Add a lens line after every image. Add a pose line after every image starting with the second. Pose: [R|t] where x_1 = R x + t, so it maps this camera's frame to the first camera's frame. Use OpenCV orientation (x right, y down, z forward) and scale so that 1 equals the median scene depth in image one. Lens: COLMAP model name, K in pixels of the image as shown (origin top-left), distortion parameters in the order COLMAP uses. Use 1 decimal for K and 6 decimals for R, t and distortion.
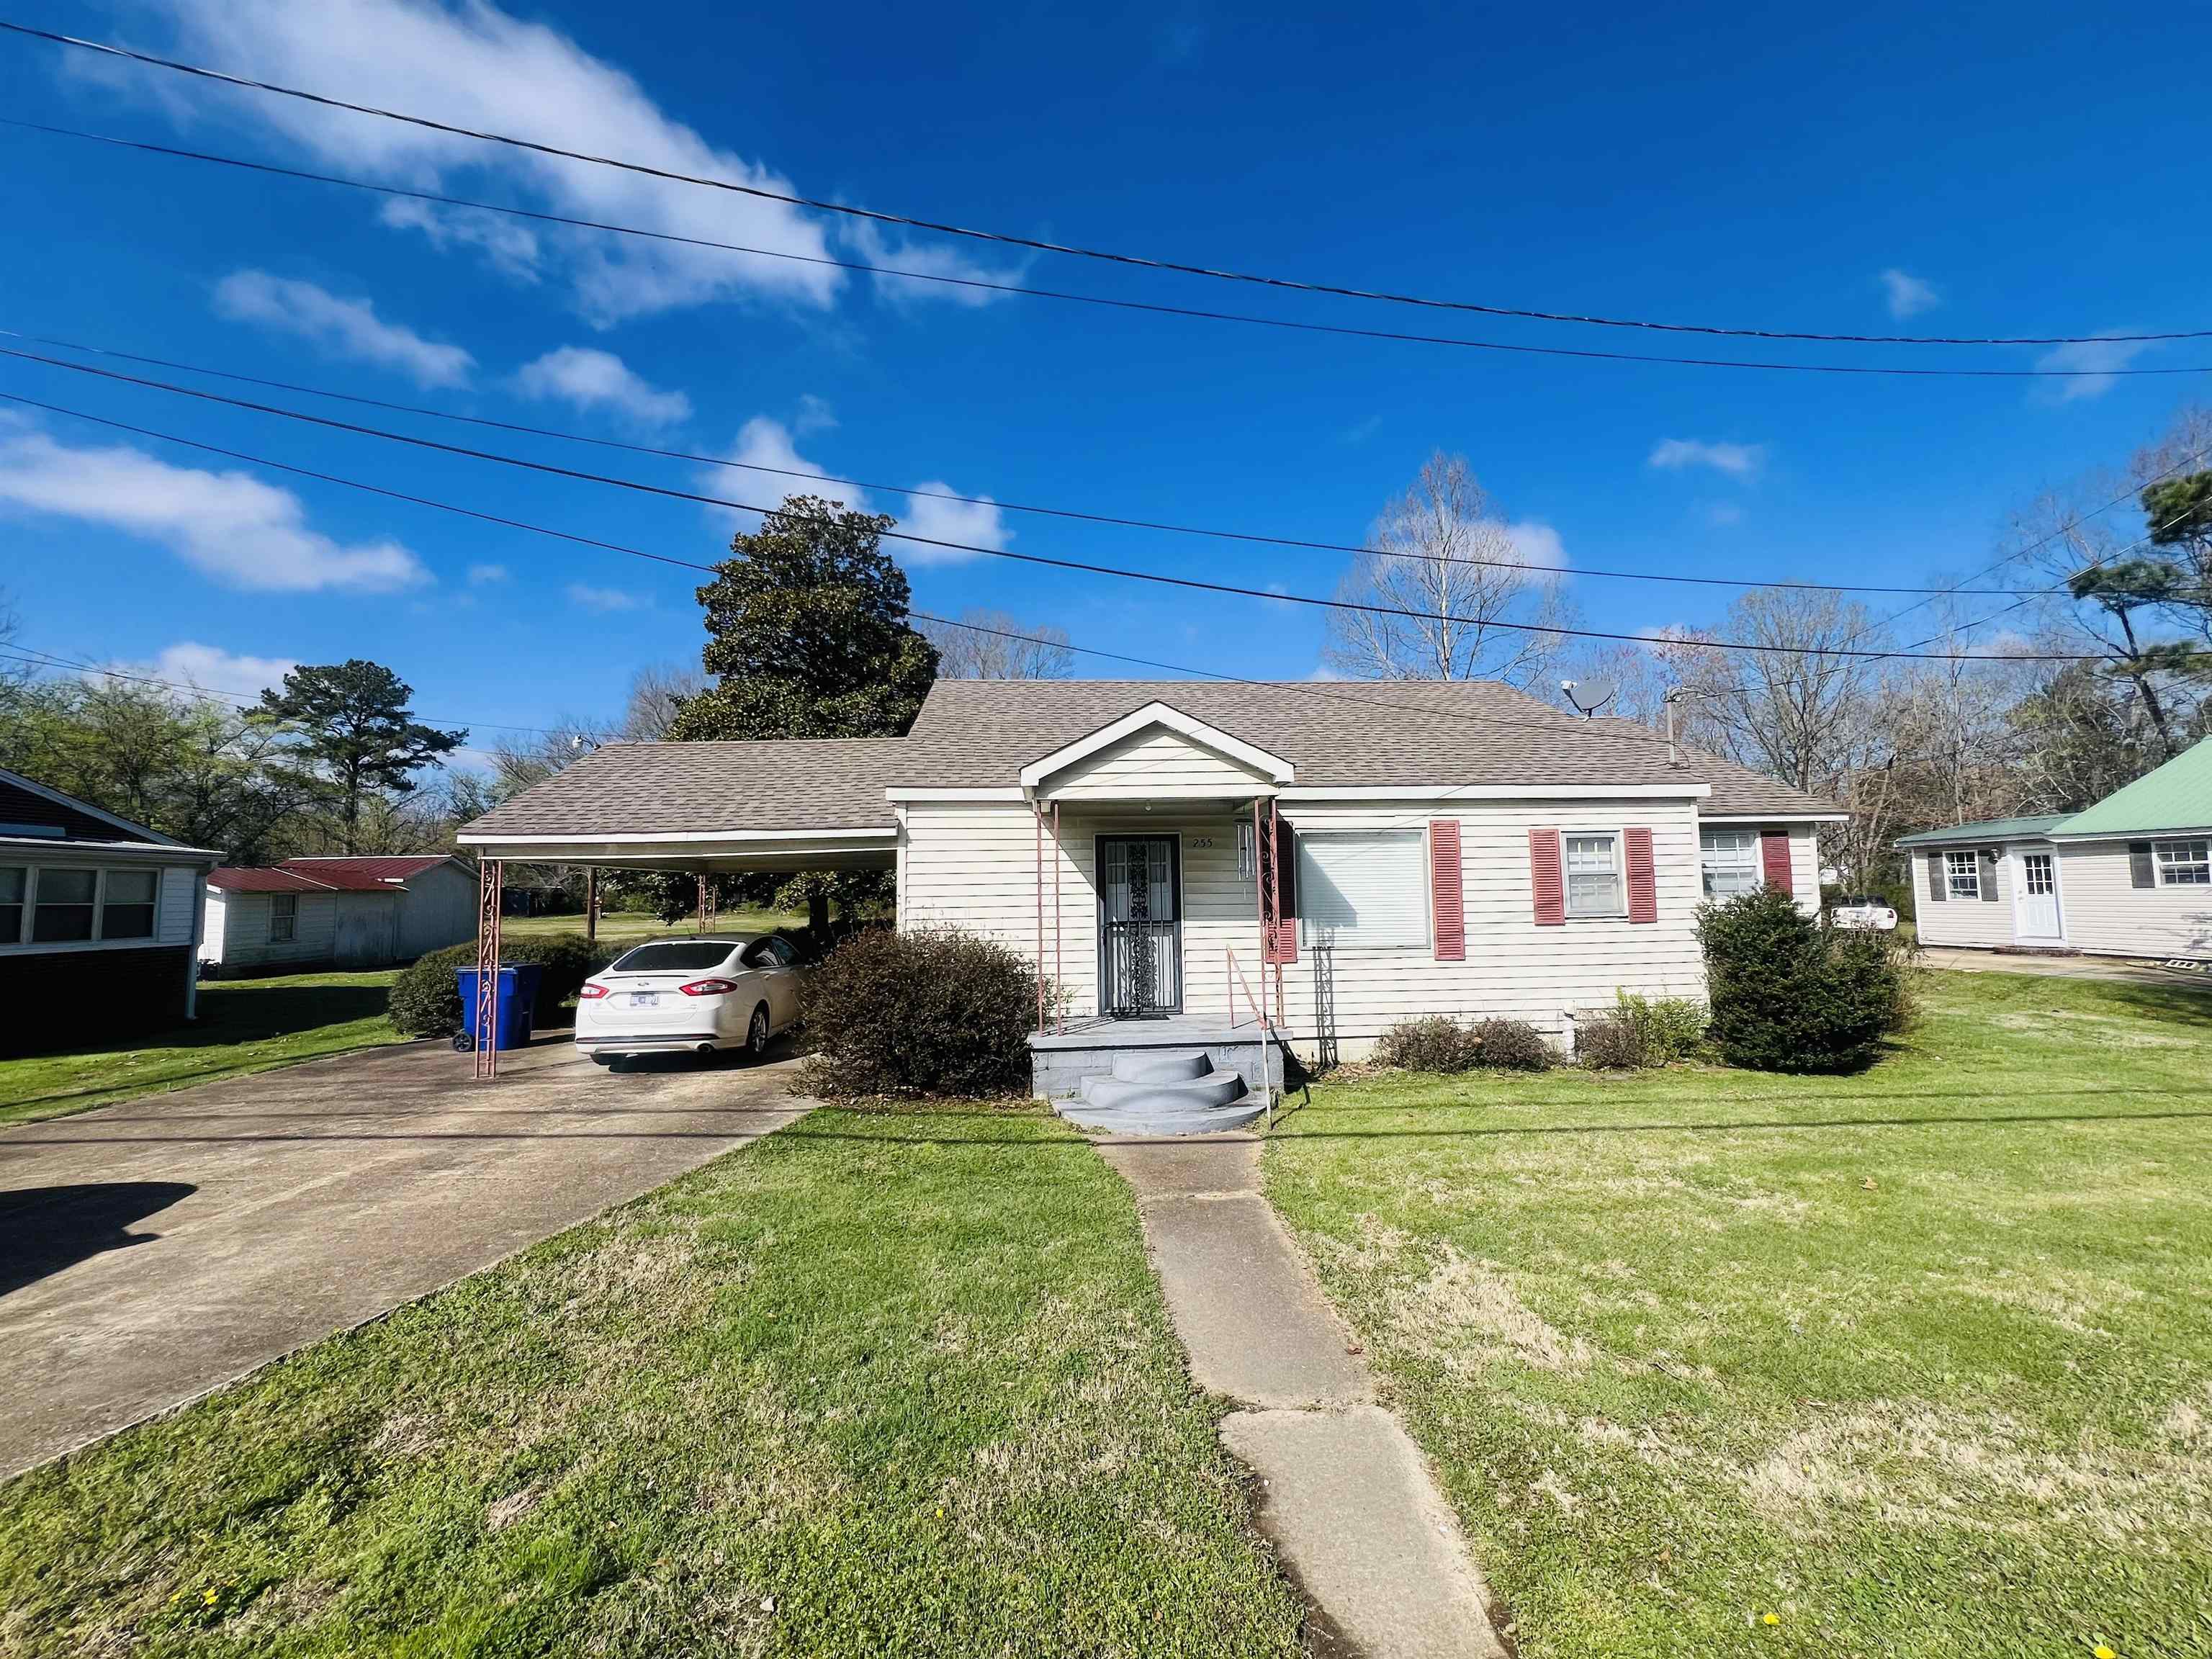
lens RADIAL K [[888.0, 0, 1106.0], [0, 888.0, 829.5], [0, 0, 1]] dist [-0.002372, -0.000075]
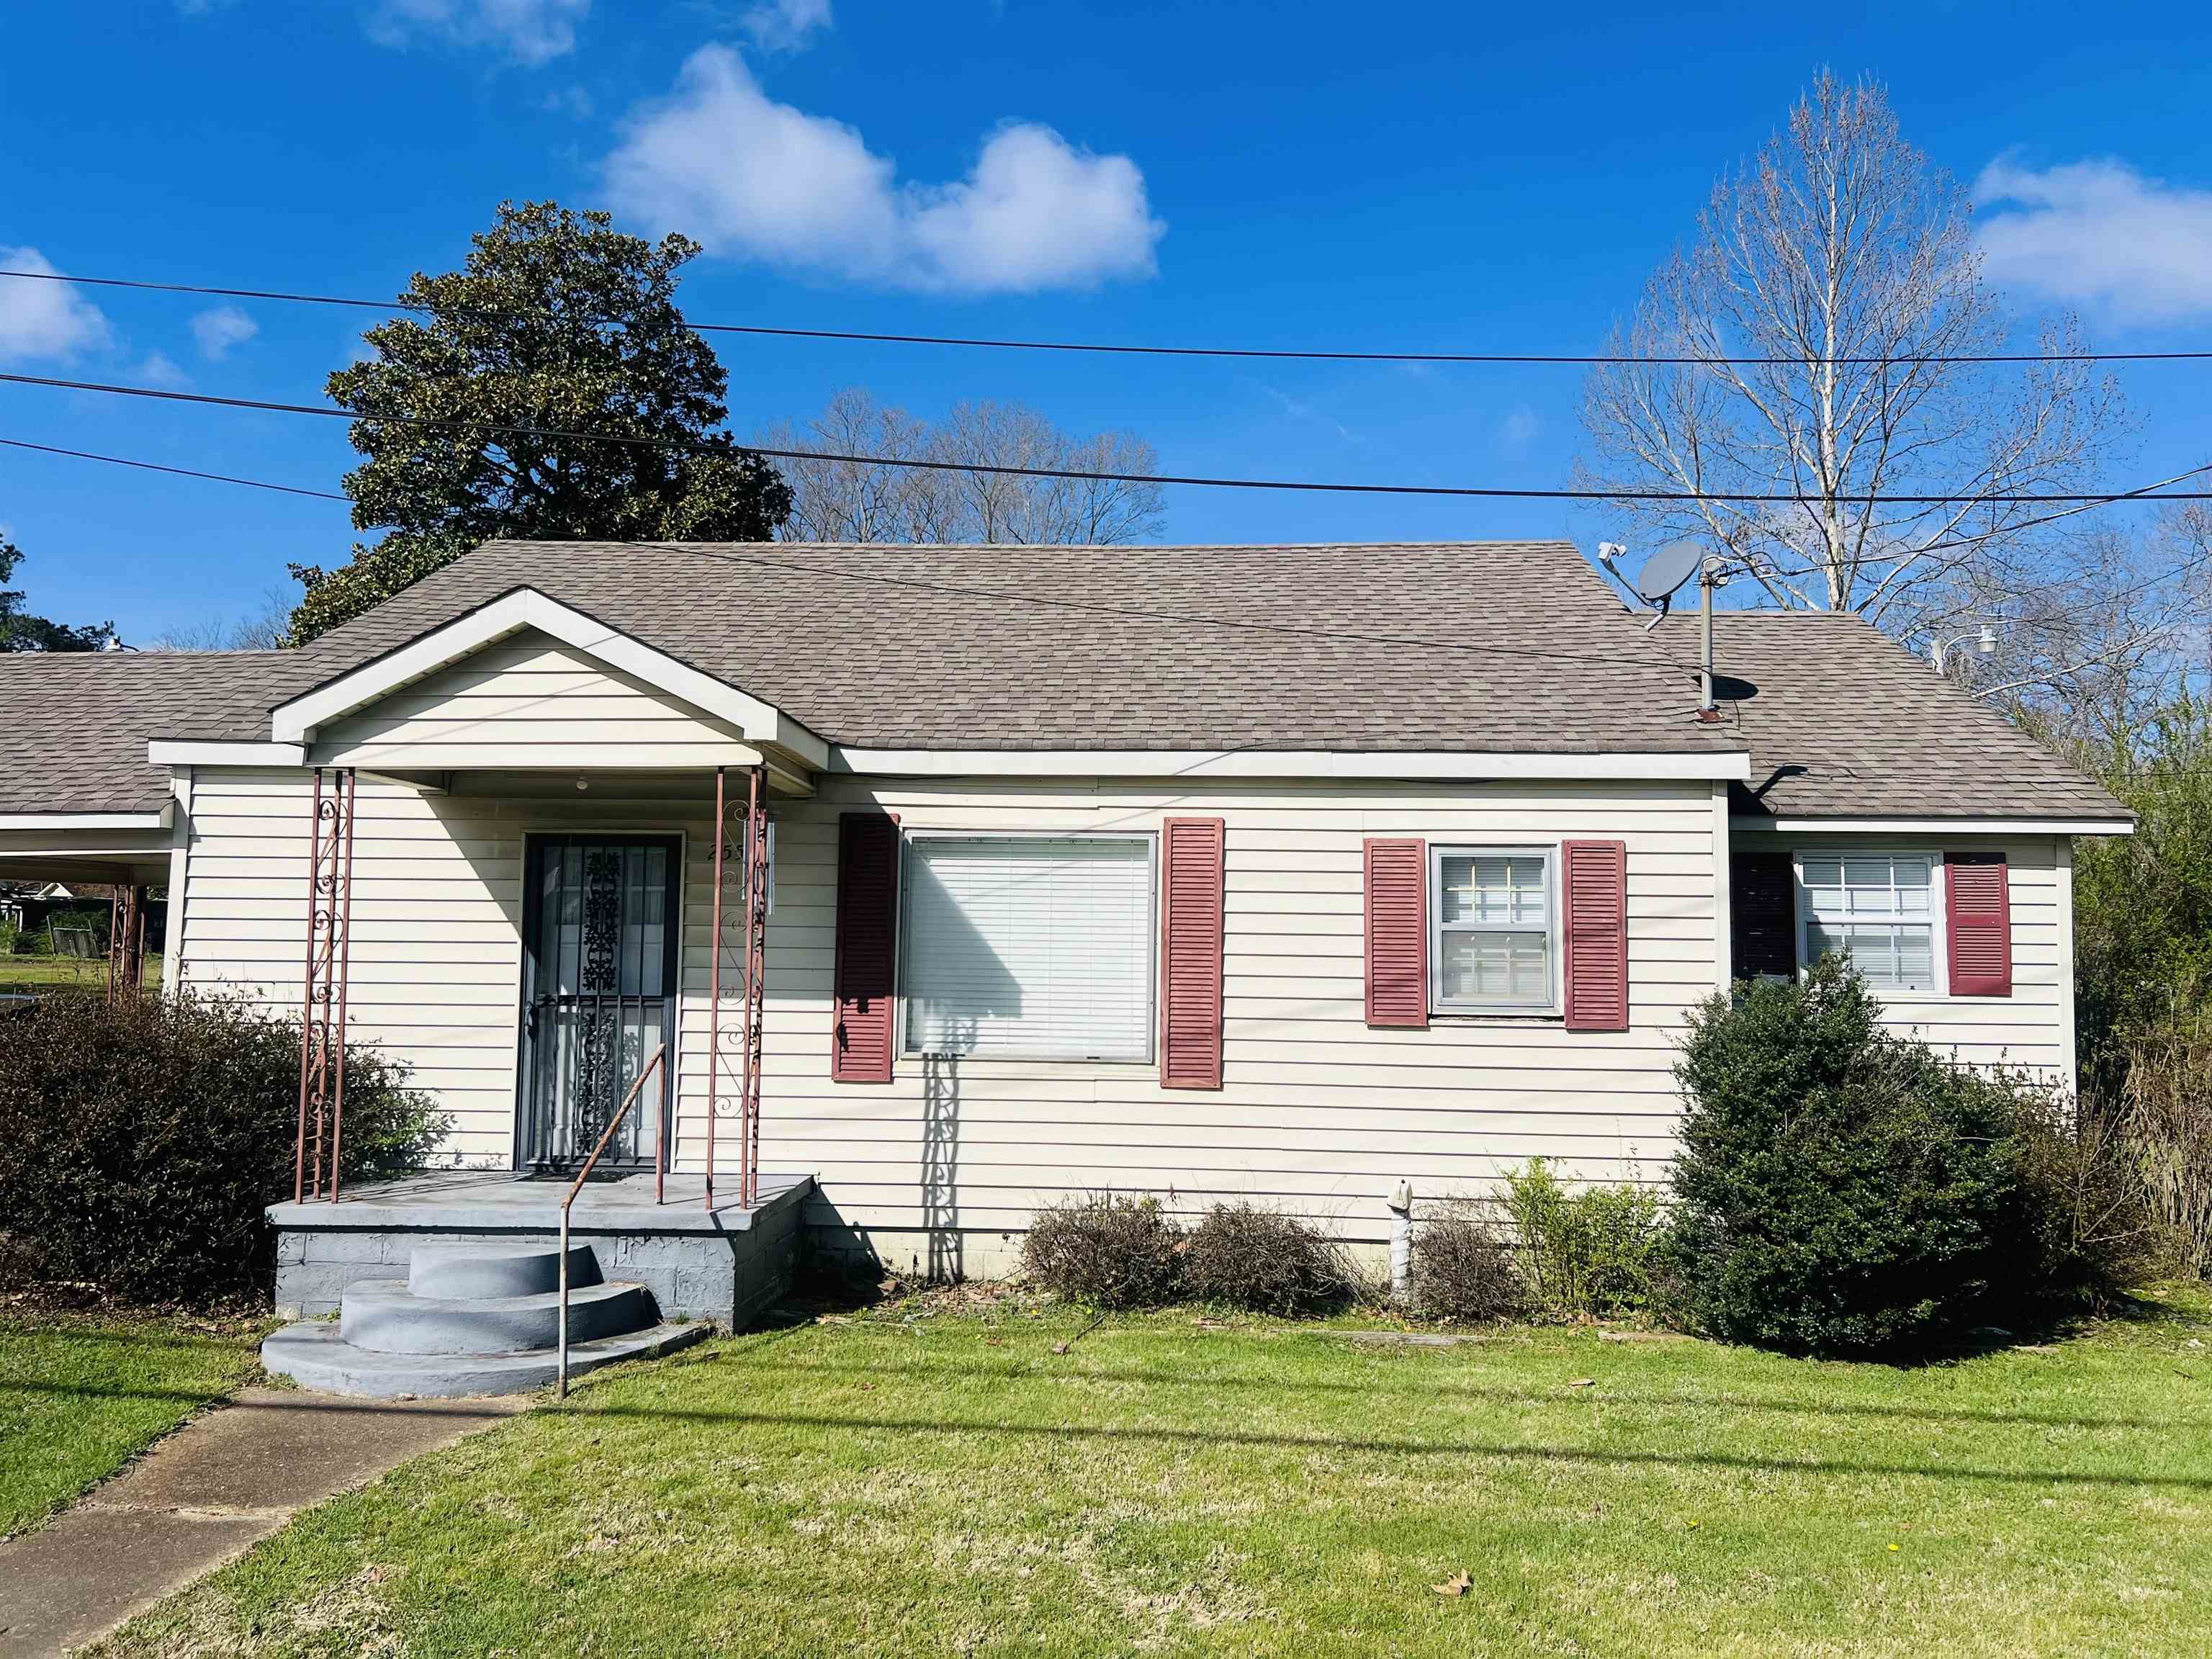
lens RADIAL K [[1663.8, 0, 1103.3], [0, 1663.8, 806.0], [0, 0, 1]] dist [0.089750, -0.119444]
pose [[0.991651, 0.017746, -0.127727, 0.462439], [-0.018586, 0.999813, -0.005387, -0.011466], [0.127608, 0.007716, 0.991795, 0.030256]]
